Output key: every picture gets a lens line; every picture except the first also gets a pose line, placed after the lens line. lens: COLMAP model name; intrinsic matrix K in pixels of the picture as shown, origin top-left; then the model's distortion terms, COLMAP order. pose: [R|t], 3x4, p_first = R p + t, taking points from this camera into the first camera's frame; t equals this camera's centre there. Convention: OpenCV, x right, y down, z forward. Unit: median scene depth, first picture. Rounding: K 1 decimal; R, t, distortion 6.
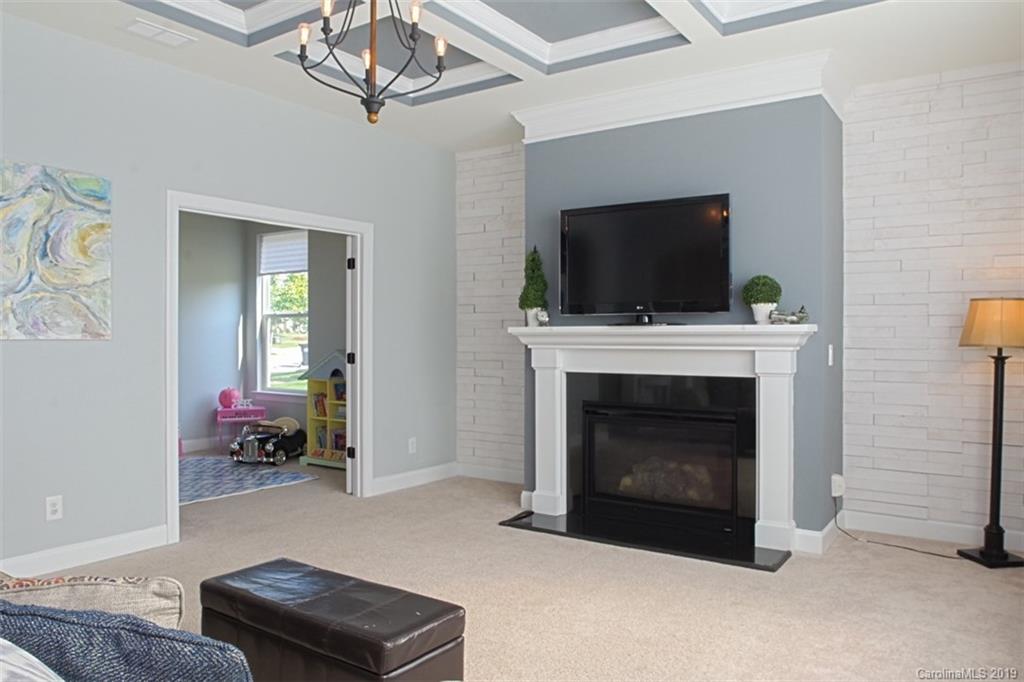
lens RADIAL K [[737.9, 0, 507.4], [0, 737.9, 342.7], [0, 0, 1]] dist [-0.082800, 0.053258]
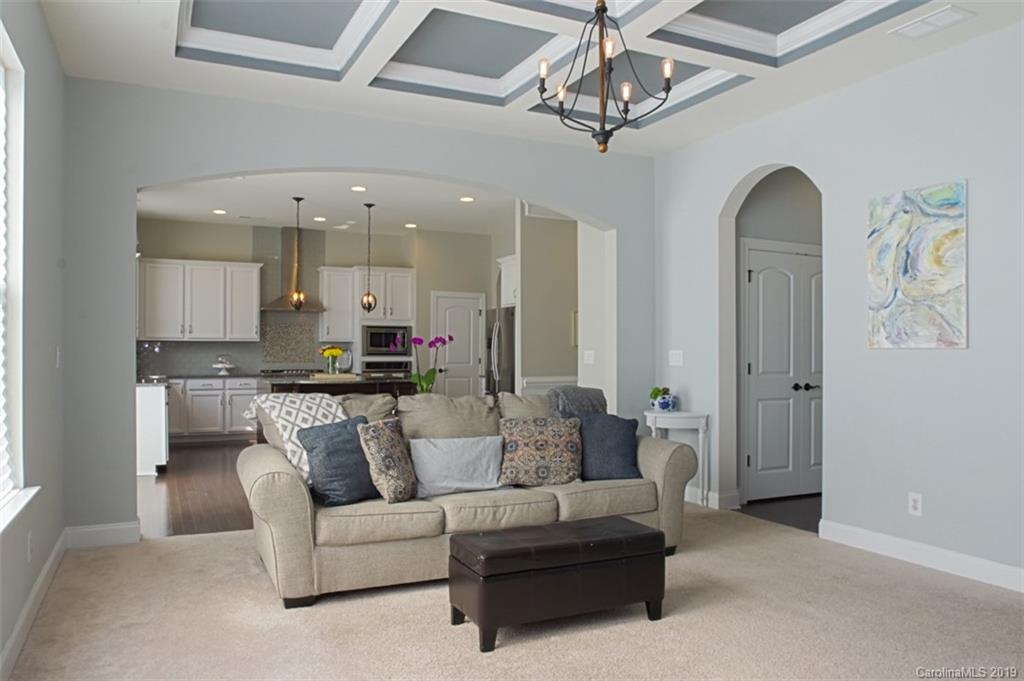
lens RADIAL K [[733.3, 0, 496.9], [0, 733.3, 358.9], [0, 0, 1]] dist [-0.046629, 0.002793]
pose [[-0.496765, 0.006398, -0.867861, 0.610893], [-0.011401, 0.999838, 0.013898, 0.003950], [0.867810, 0.016799, -0.496612, 0.974070]]
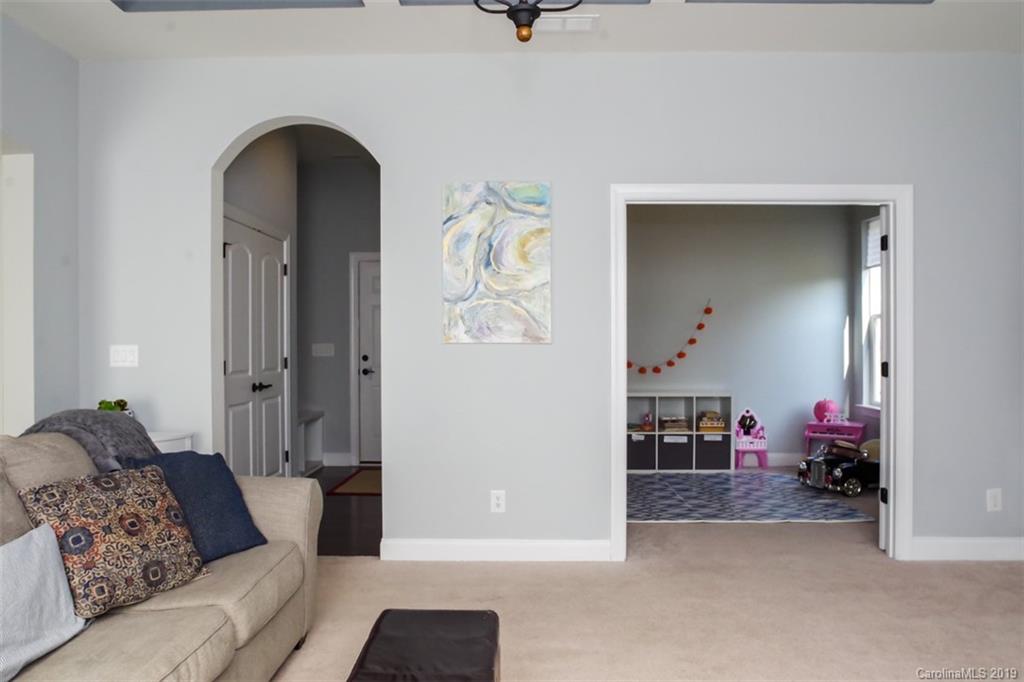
lens RADIAL K [[737.9, 0, 507.4], [0, 737.9, 342.7], [0, 0, 1]] dist [-0.082800, 0.053258]
pose [[0.551195, 0.001338, -0.834375, 0.280036], [-0.006563, 0.999975, -0.002732, -0.001907], [0.834350, 0.006981, 0.551190, 0.404355]]
